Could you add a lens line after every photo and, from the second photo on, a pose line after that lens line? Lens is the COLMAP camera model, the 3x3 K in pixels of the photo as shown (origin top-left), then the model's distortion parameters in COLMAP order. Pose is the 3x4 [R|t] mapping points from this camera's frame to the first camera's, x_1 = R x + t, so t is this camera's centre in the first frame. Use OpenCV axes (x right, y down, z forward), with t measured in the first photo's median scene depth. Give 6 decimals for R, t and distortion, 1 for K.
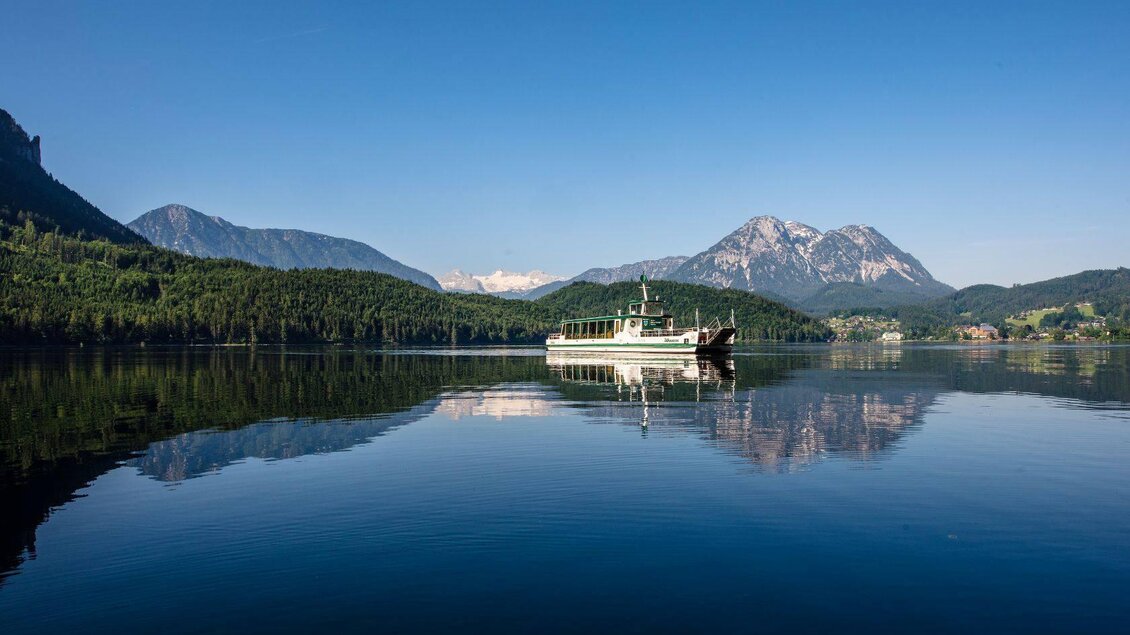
lens RADIAL K [[941.5, 0, 572.6], [0, 941.5, 319.0], [0, 0, 1]] dist [0.067933, -0.048814]
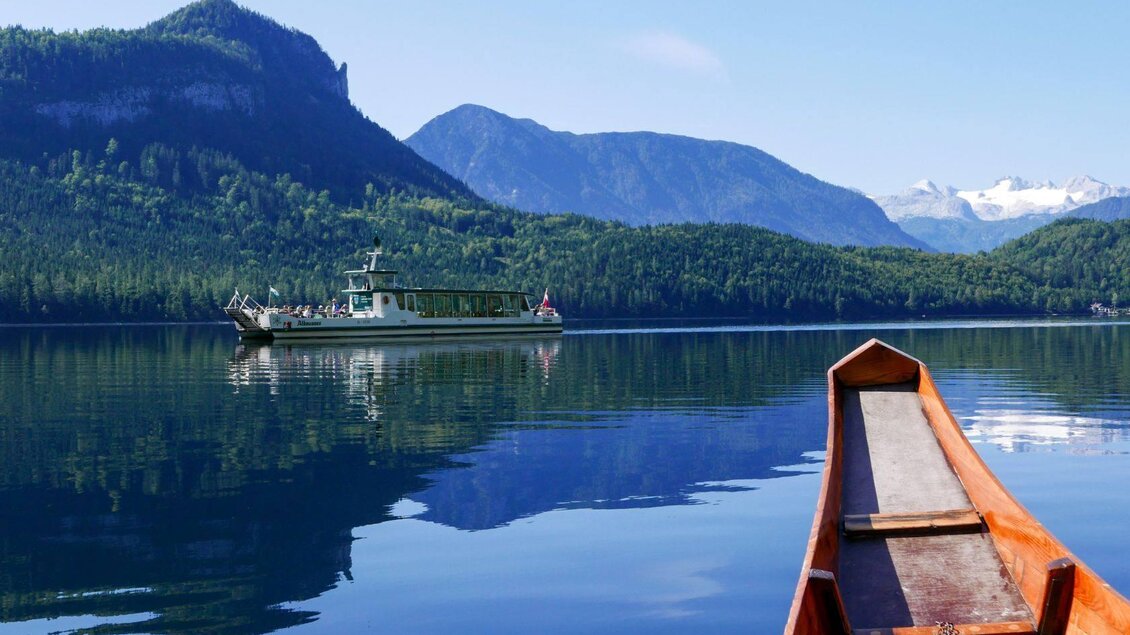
lens RADIAL K [[941.5, 0, 572.6], [0, 941.5, 319.0], [0, 0, 1]] dist [0.067933, -0.048814]
pose [[0.933387, -0.003562, -0.358855, -0.062258], [0.013712, 0.999575, 0.025744, 0.006271], [0.358611, -0.028950, 0.933038, 0.218564]]
